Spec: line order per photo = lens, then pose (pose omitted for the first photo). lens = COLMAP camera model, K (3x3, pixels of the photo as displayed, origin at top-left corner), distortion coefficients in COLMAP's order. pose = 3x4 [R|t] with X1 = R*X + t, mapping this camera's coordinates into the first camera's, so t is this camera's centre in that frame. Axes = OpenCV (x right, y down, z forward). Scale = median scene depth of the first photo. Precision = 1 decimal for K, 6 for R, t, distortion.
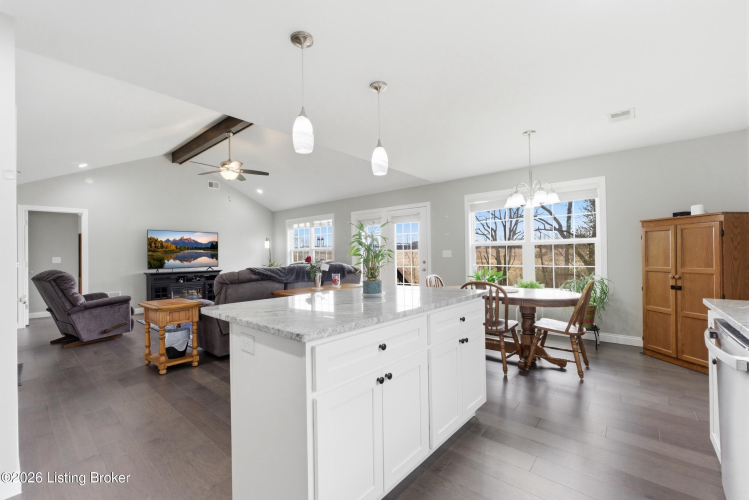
lens RADIAL K [[311.7, 0, 374.0], [0, 311.7, 253.3], [0, 0, 1]] dist [-0.009437, -0.000255]
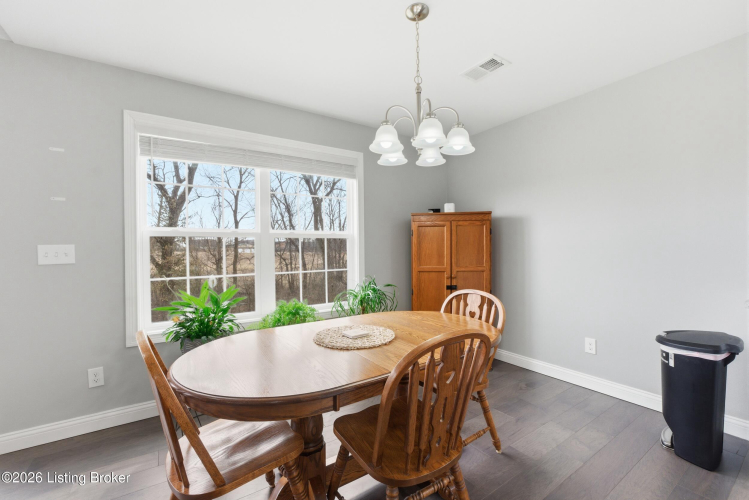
lens RADIAL K [[311.7, 0, 374.4], [0, 311.7, 251.0], [0, 0, 1]] dist [-0.009437, -0.000255]
pose [[0.287453, 0.002141, 0.957792, -0.000079], [0.006863, 0.999967, -0.004295, 0.002324], [-0.957770, 0.007808, 0.287429, 0.921854]]
